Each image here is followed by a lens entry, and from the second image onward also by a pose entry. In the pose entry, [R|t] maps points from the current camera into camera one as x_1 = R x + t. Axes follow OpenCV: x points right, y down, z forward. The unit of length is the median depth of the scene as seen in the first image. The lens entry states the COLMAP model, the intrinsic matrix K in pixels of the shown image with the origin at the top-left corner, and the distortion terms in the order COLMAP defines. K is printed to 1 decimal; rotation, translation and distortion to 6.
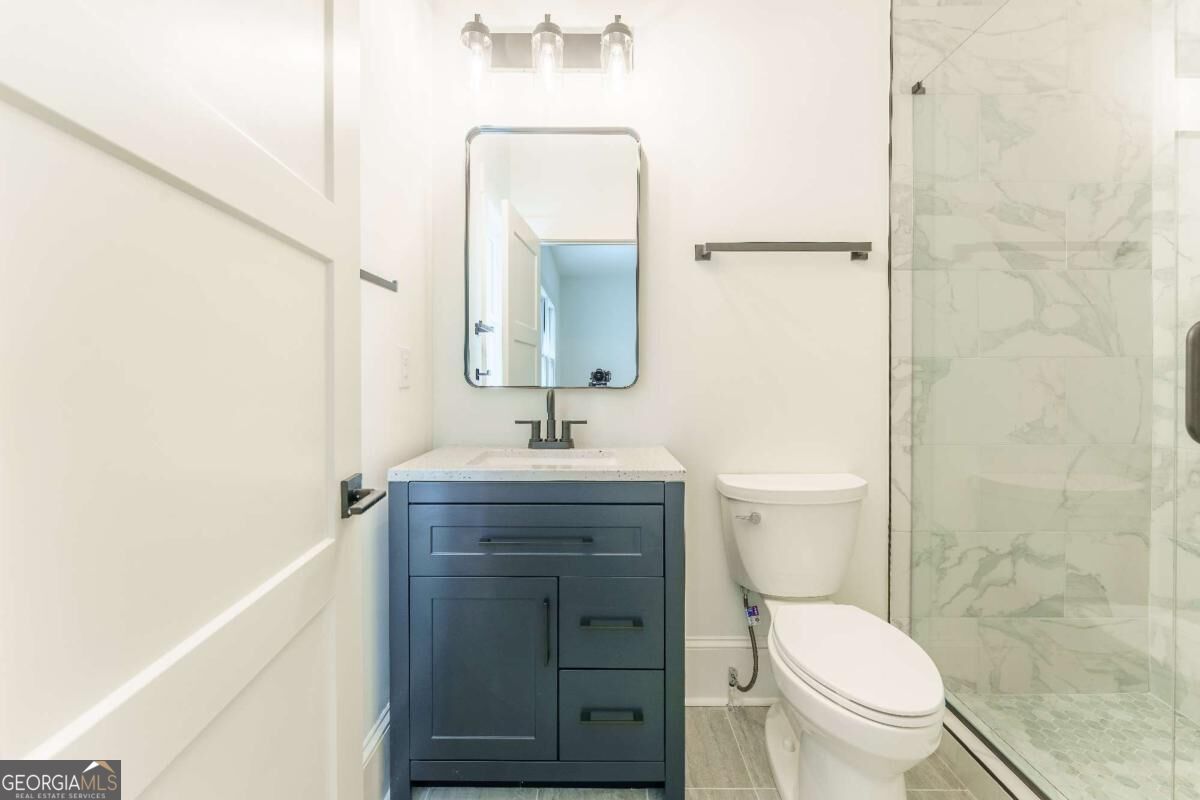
lens RADIAL K [[491.2, 0, 601.9], [0, 491.2, 385.4], [0, 0, 1]] dist [-0.000233, -0.000003]
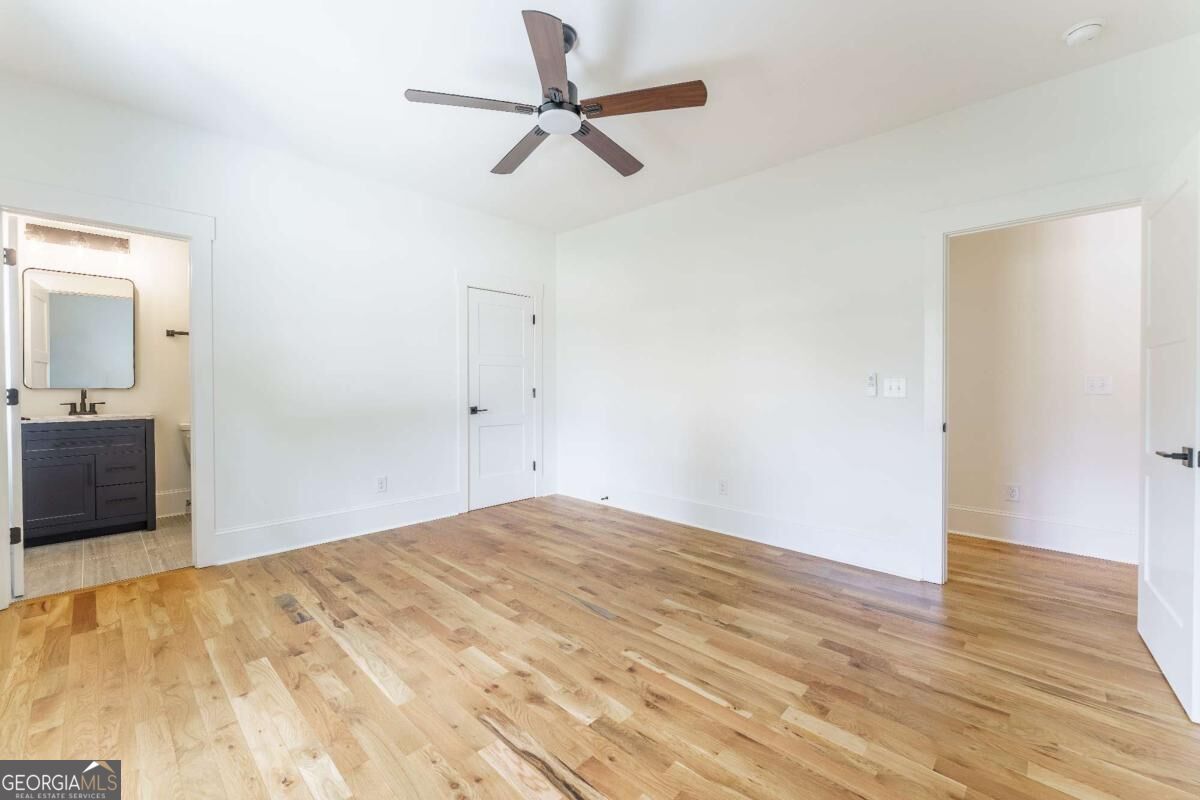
lens RADIAL K [[496.9, 0, 600.0], [0, 496.9, 400.0], [0, 0, 1]] dist [-0.000987, -0.000005]
pose [[0.699284, -0.011070, 0.714758, -0.071309], [0.002704, 0.999914, 0.012841, 0.033562], [-0.714839, -0.007047, 0.699254, -2.428215]]
